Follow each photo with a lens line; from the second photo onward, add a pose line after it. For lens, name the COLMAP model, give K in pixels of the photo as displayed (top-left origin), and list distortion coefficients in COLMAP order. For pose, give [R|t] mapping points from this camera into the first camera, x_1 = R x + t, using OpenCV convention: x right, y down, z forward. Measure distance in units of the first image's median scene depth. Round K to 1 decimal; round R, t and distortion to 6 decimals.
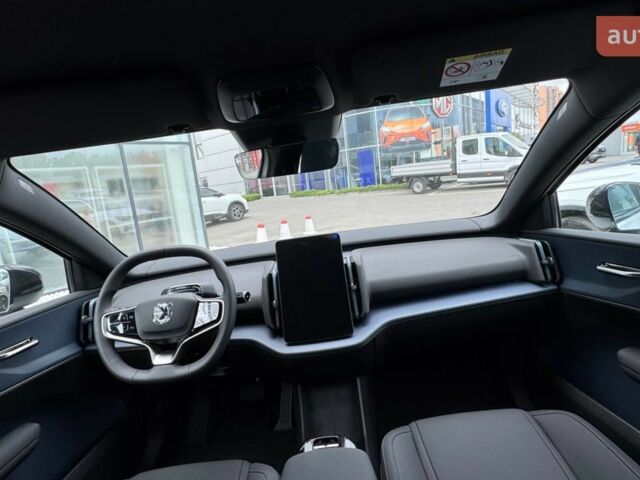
lens RADIAL K [[338.1, 0, 318.3], [0, 338.1, 241.0], [0, 0, 1]] dist [-0.011194, 0.000214]
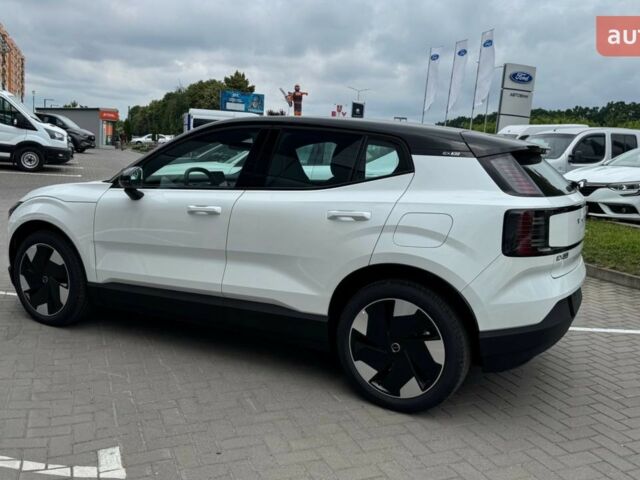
lens RADIAL K [[605.3, 0, 320.0], [0, 605.3, 240.0], [0, 0, 1]] dist [0.096720, -0.110915]
pose [[0.435788, 0.018969, 0.899849, -0.305884], [0.032951, 0.998771, -0.037013, 0.056170], [-0.899446, 0.045781, 0.434628, -0.137032]]
